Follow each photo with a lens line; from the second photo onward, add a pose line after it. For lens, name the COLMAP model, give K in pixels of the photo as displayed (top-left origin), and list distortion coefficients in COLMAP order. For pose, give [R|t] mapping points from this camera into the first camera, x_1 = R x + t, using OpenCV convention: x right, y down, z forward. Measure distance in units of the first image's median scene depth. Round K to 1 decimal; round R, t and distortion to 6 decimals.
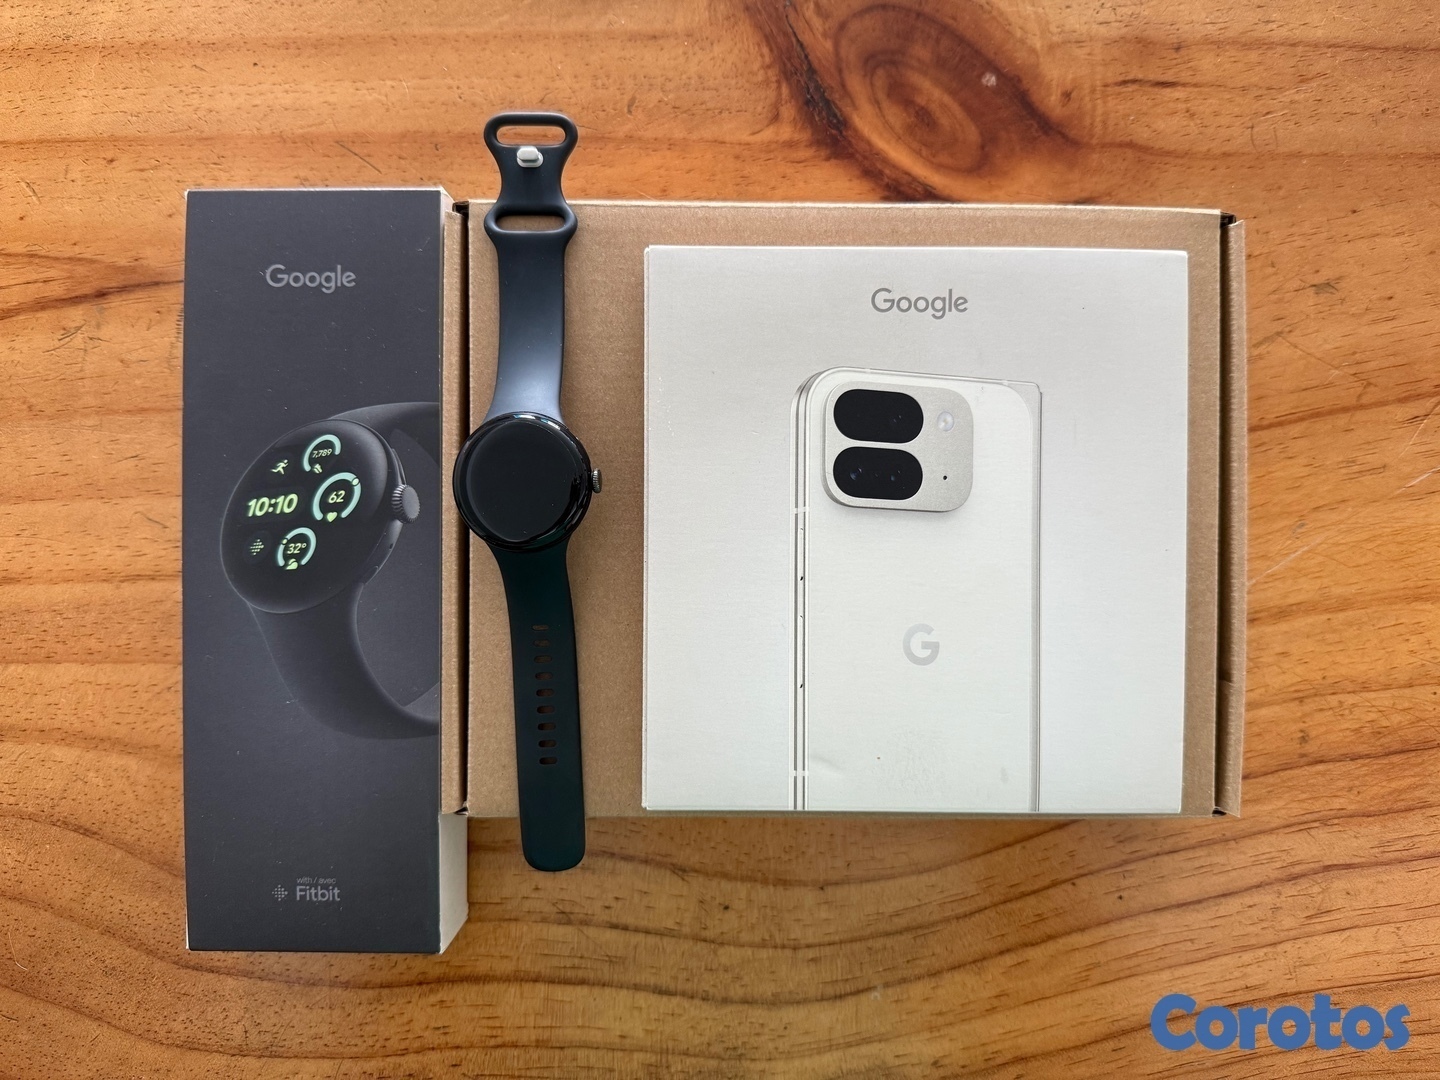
lens RADIAL K [[989.6, 0, 757.9], [0, 989.6, 523.1], [0, 0, 1]] dist [0.008057, -0.027756]
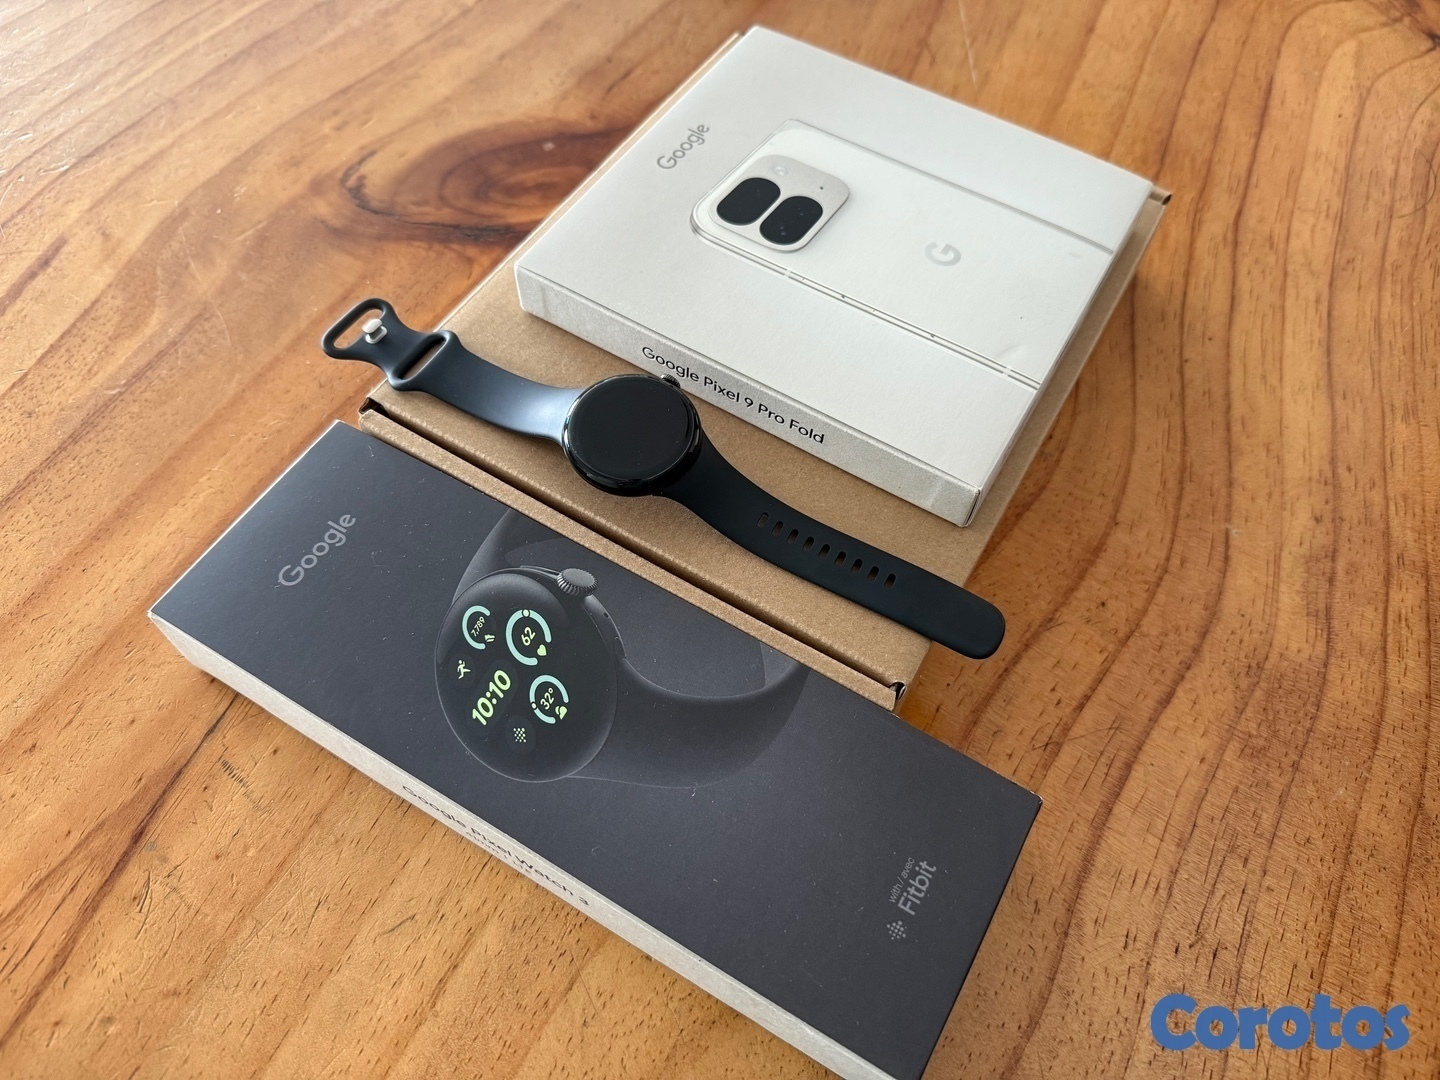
lens RADIAL K [[989.6, 0, 723.7], [0, 989.6, 548.7], [0, 0, 1]] dist [0.008057, -0.027756]
pose [[0.502616, -0.744008, 0.440260, -0.603191], [0.863939, 0.450772, -0.224529, 0.264405], [-0.031406, 0.493210, 0.869343, 0.152626]]
